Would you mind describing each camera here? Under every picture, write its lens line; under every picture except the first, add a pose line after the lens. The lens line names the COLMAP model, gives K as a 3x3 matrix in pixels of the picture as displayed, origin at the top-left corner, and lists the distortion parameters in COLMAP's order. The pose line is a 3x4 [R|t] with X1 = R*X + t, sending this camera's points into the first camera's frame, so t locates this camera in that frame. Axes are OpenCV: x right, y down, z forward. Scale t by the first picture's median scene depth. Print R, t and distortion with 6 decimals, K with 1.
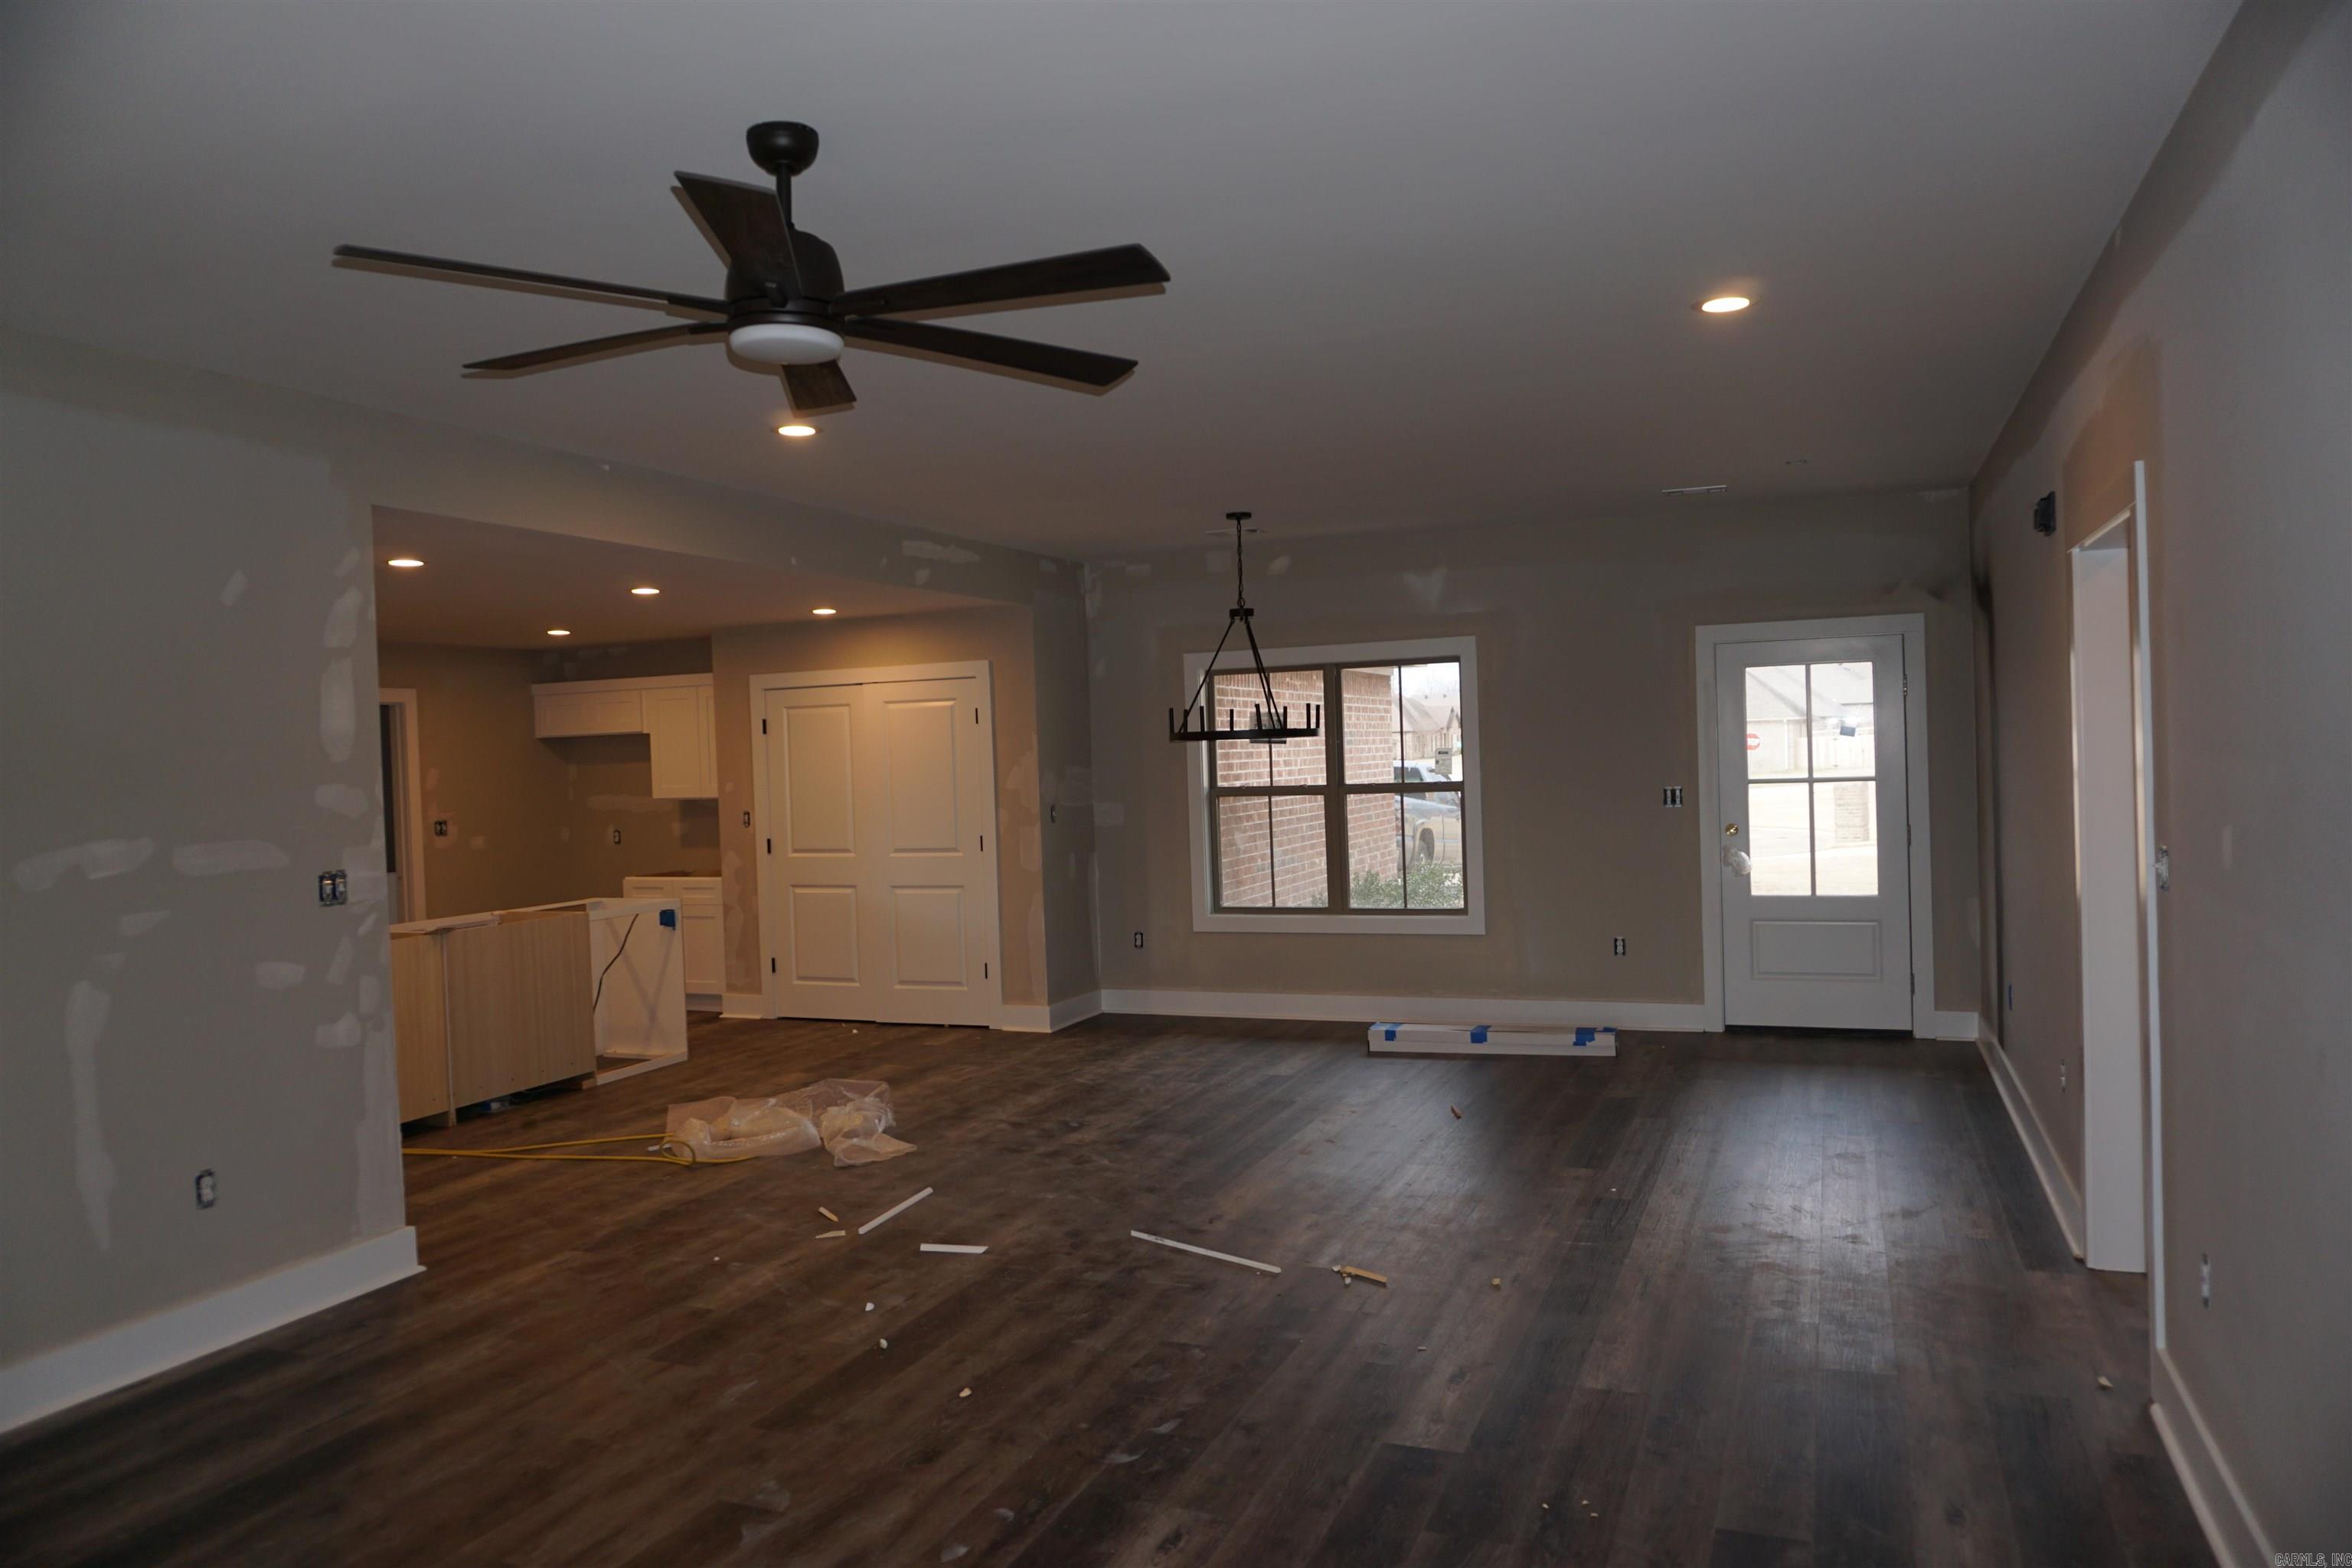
lens RADIAL K [[1579.1, 0, 1168.8], [0, 1579.1, 774.9], [0, 0, 1]] dist [-0.043940, 0.033193]
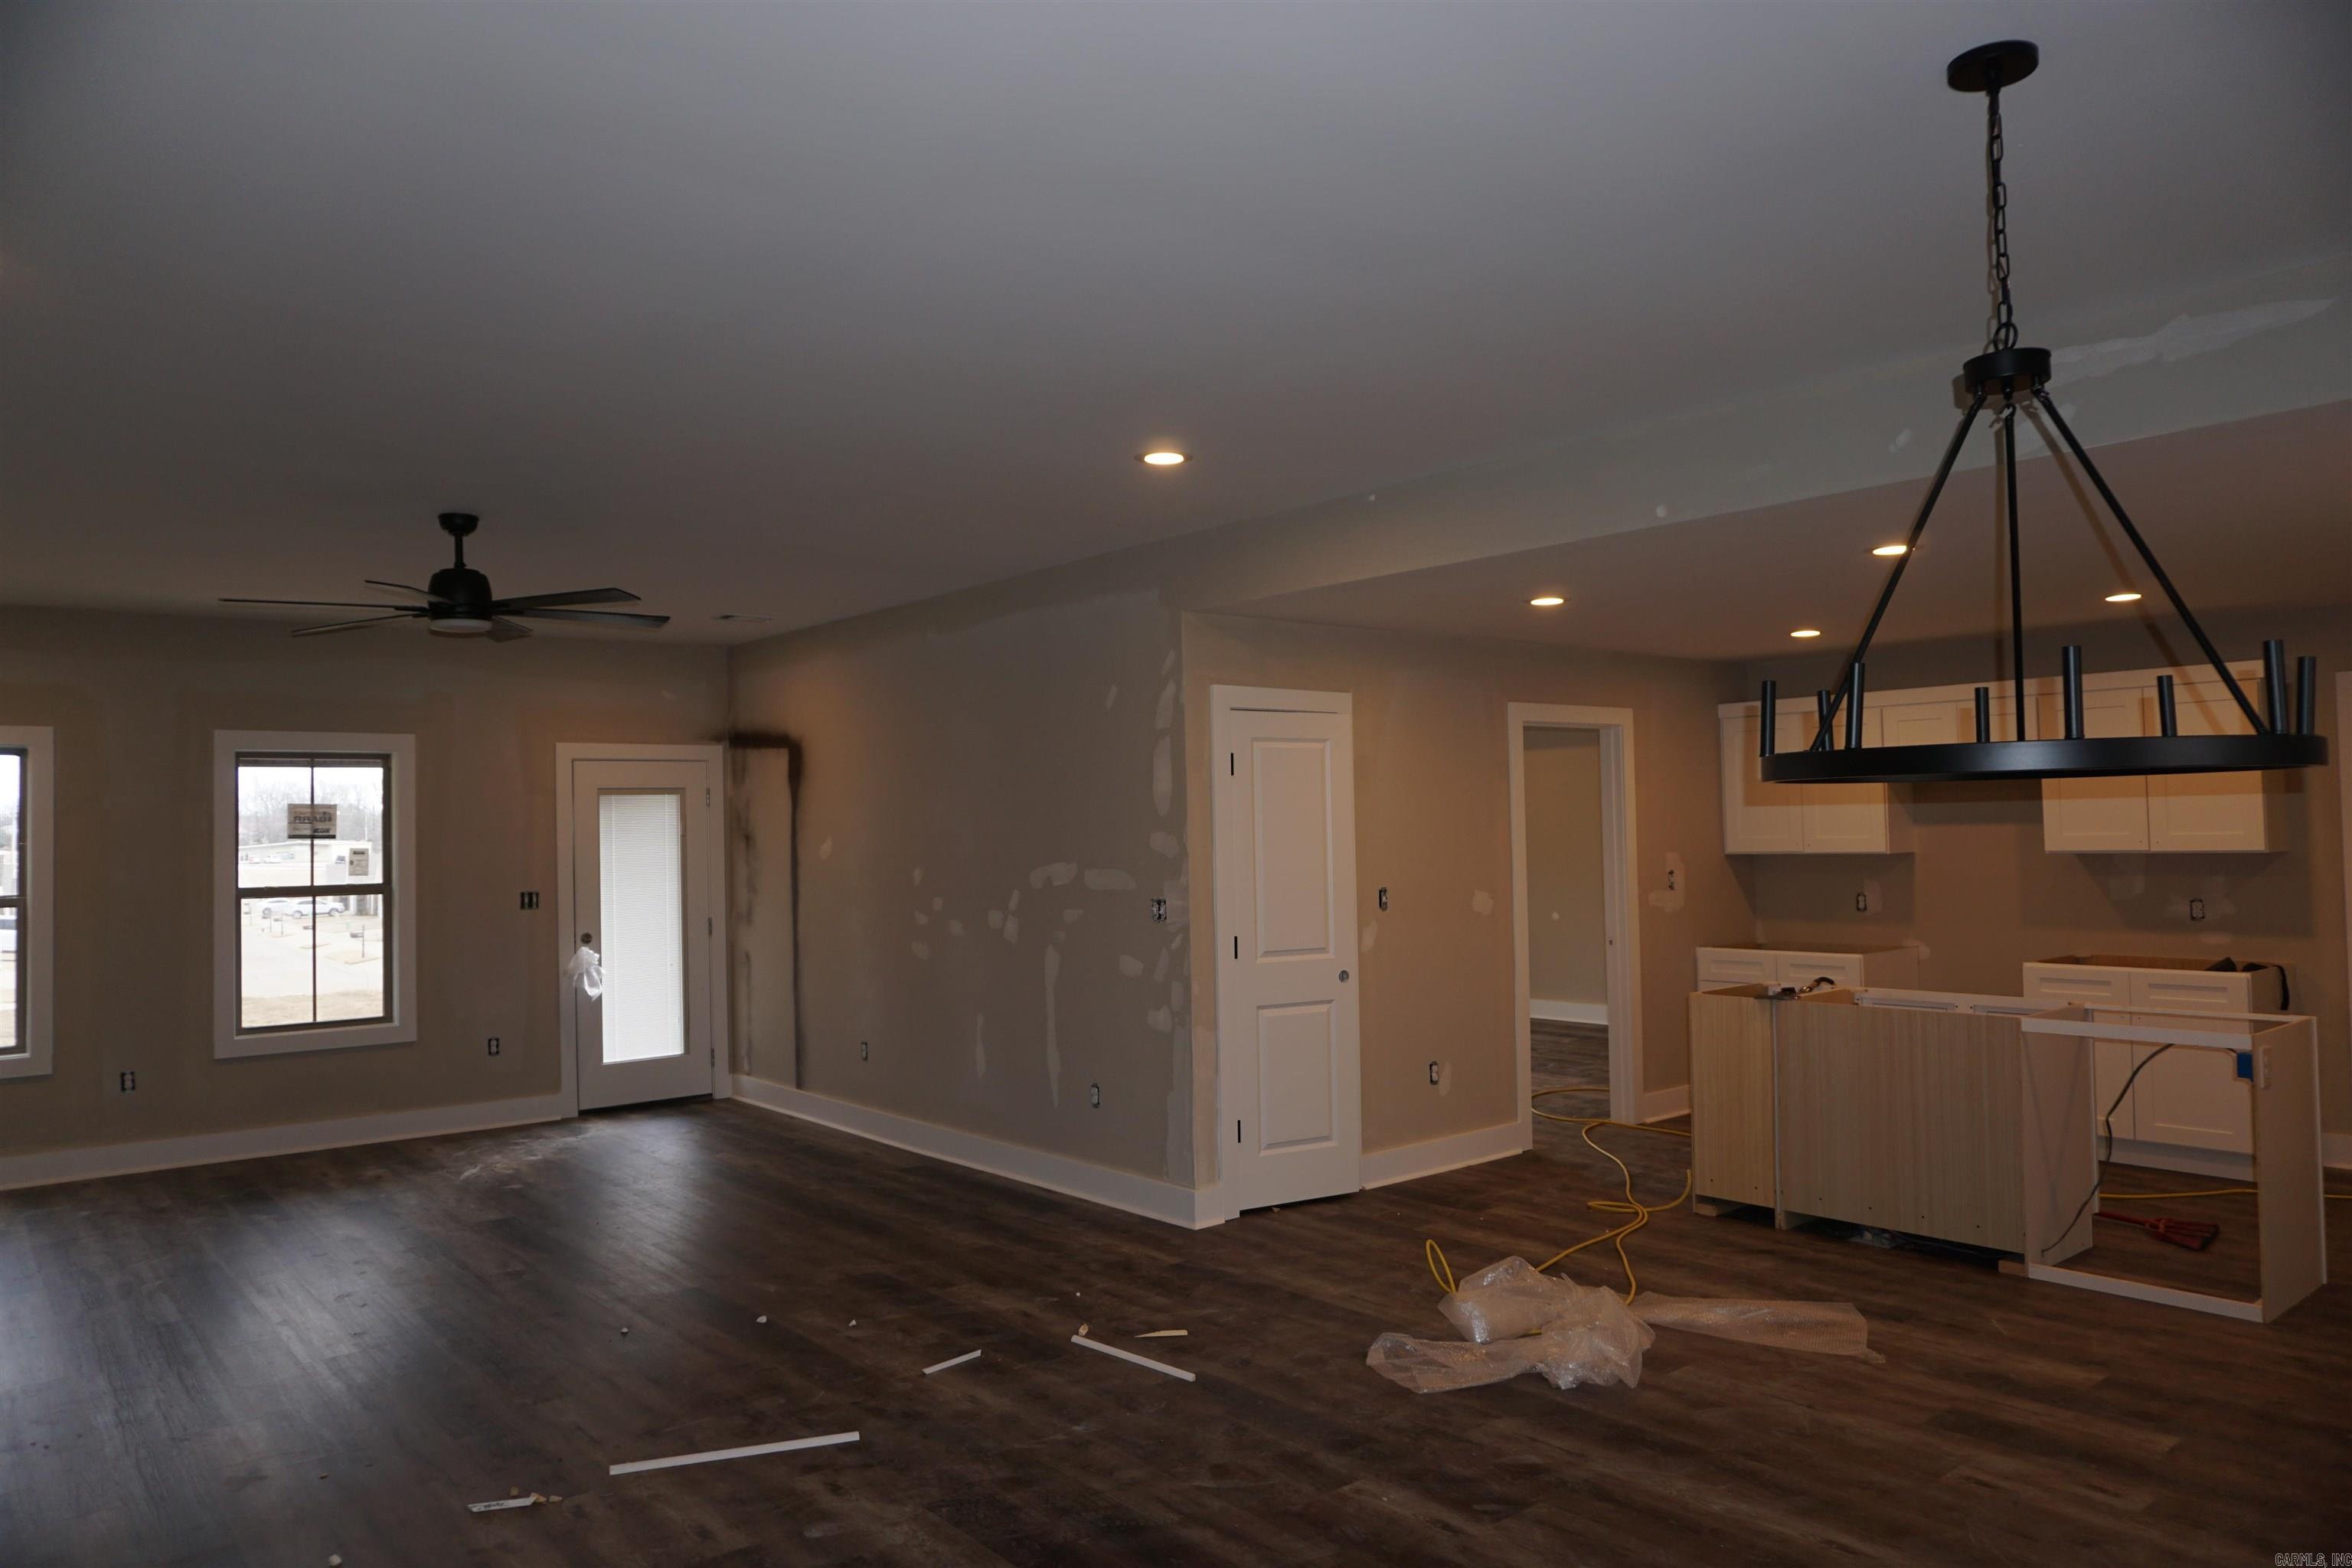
lens RADIAL K [[1579.1, 0, 1174.5], [0, 1579.1, 769.4], [0, 0, 1]] dist [-0.043940, 0.033193]
pose [[-0.463163, 0.009050, -0.886227, 0.581241], [0.023828, 0.999714, -0.002244, -0.039274], [0.885953, -0.022156, -0.463246, 1.462060]]
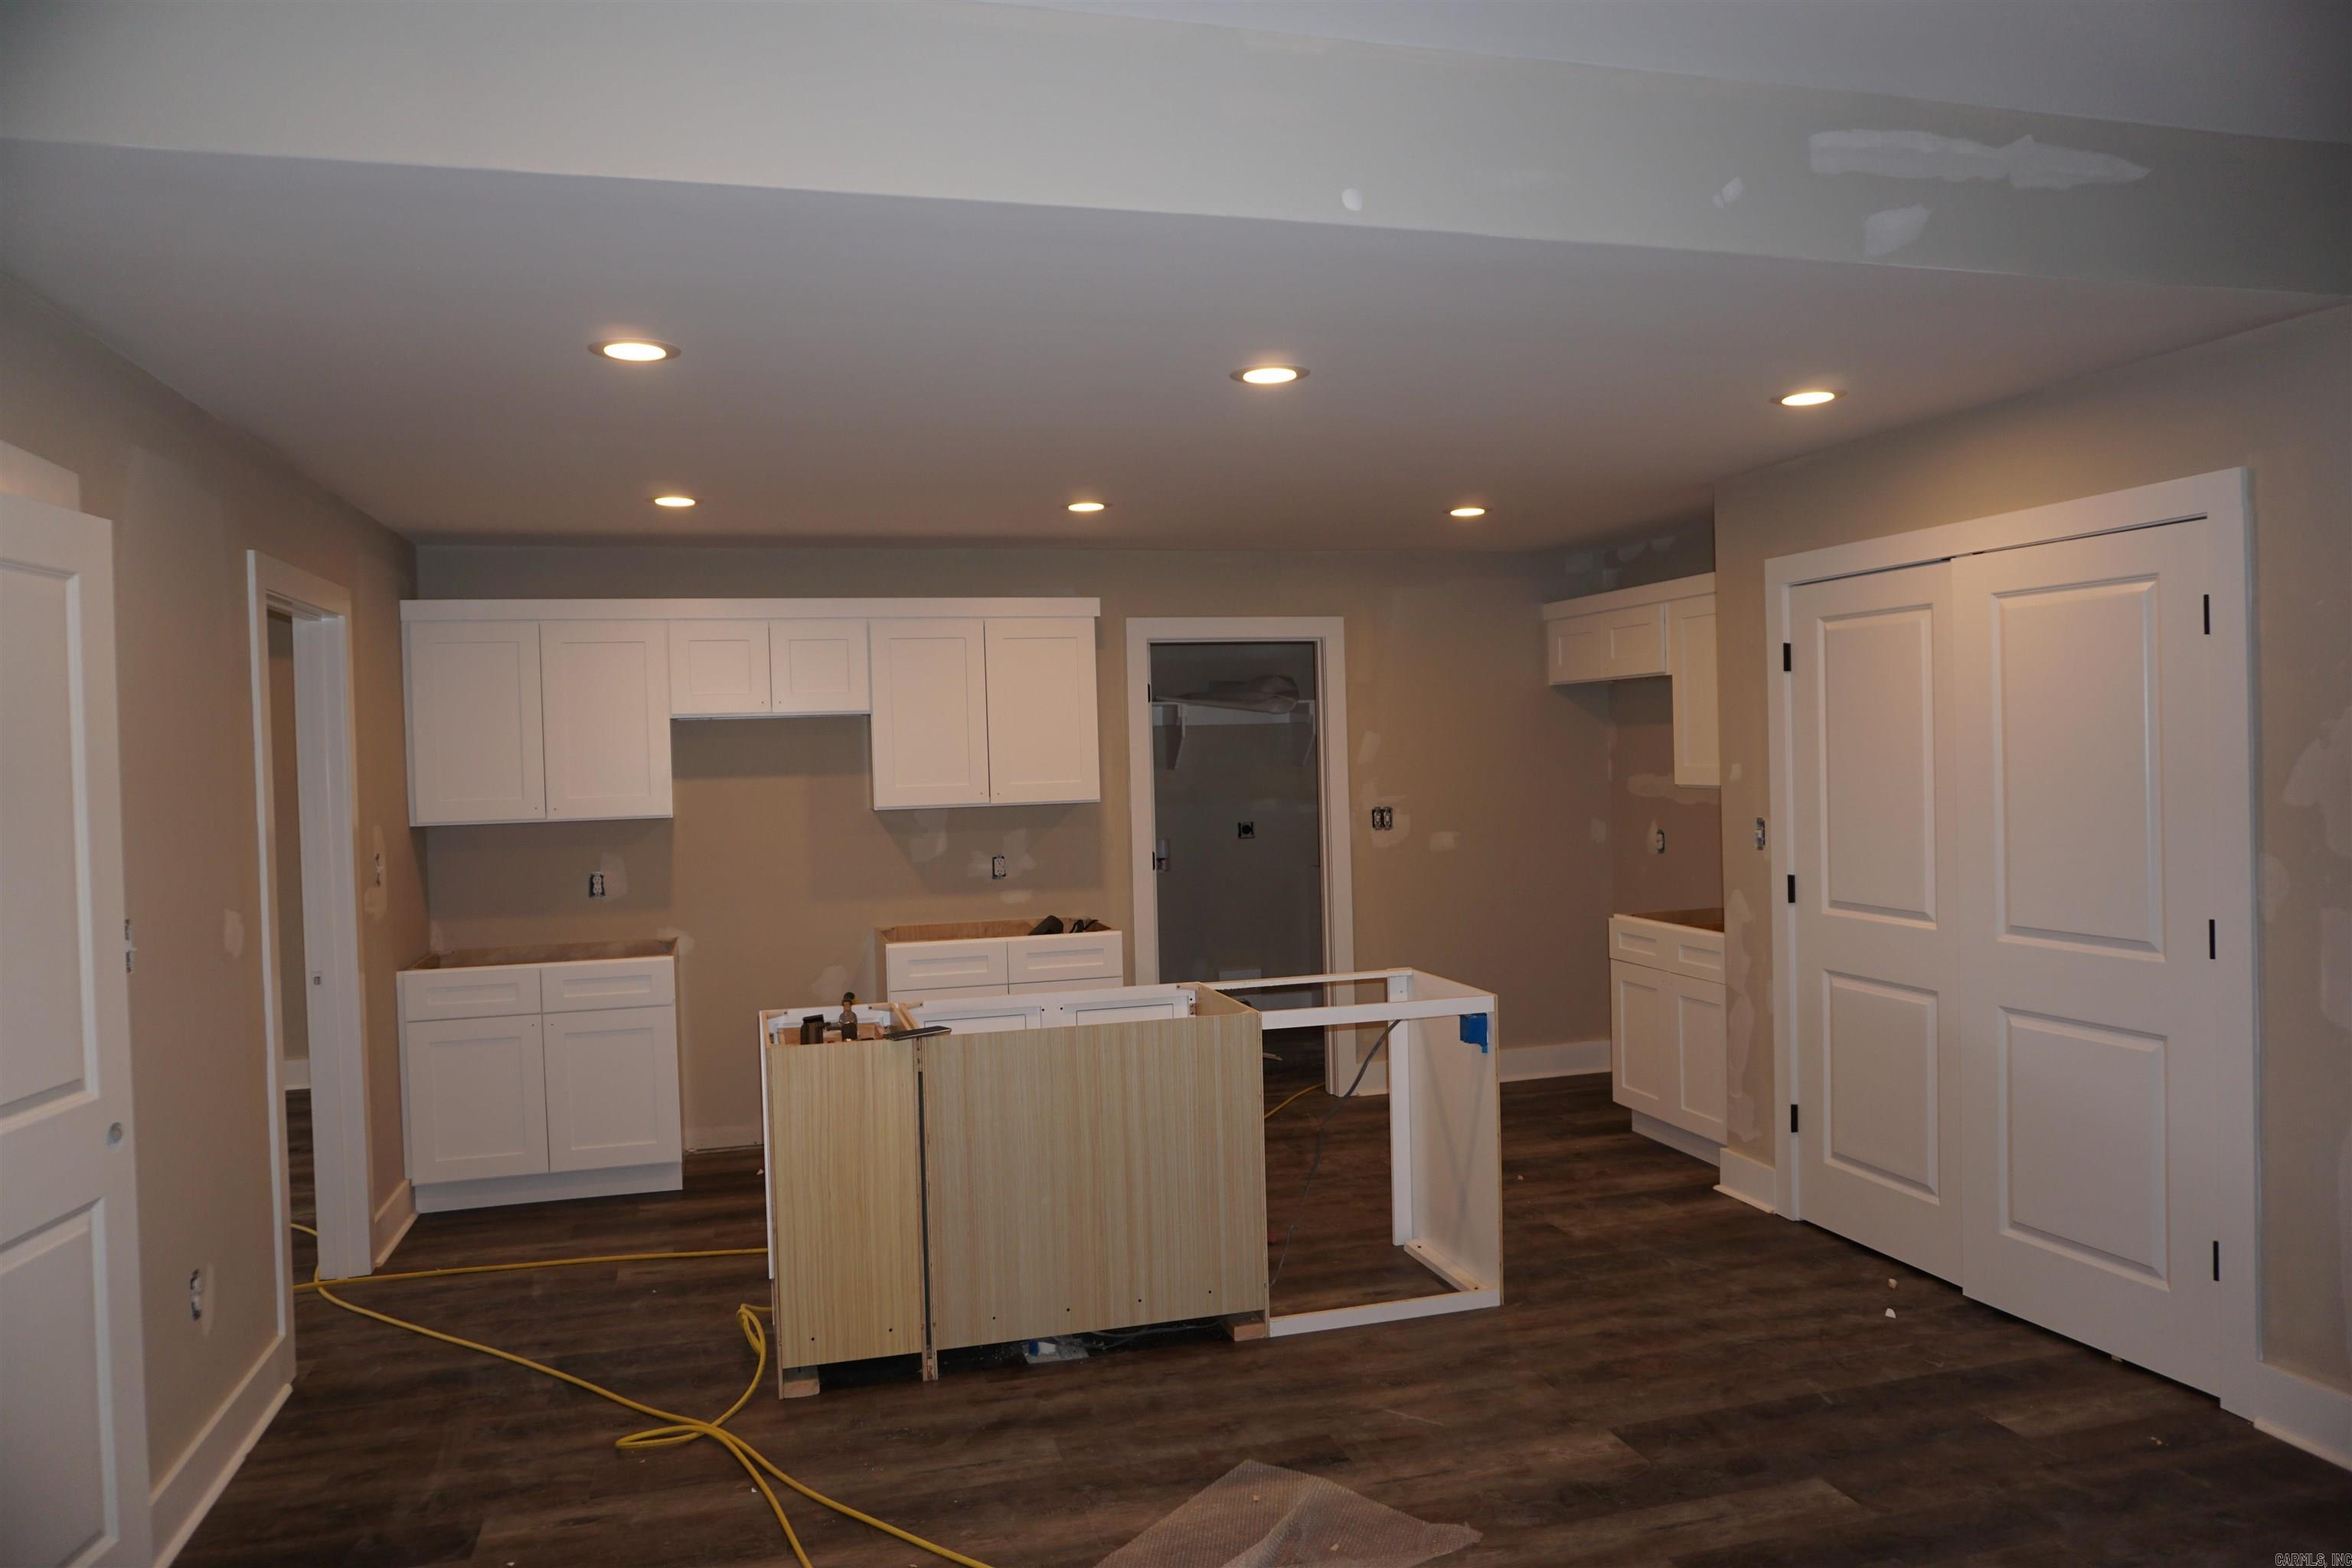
lens RADIAL K [[1579.1, 0, 1180.4], [0, 1579.1, 775.1], [0, 0, 1]] dist [-0.043940, 0.033193]
pose [[0.622233, 0.029768, -0.782266, 0.041534], [-0.004180, 0.999389, 0.034706, -0.016430], [0.782821, -0.018325, 0.621978, 0.957207]]
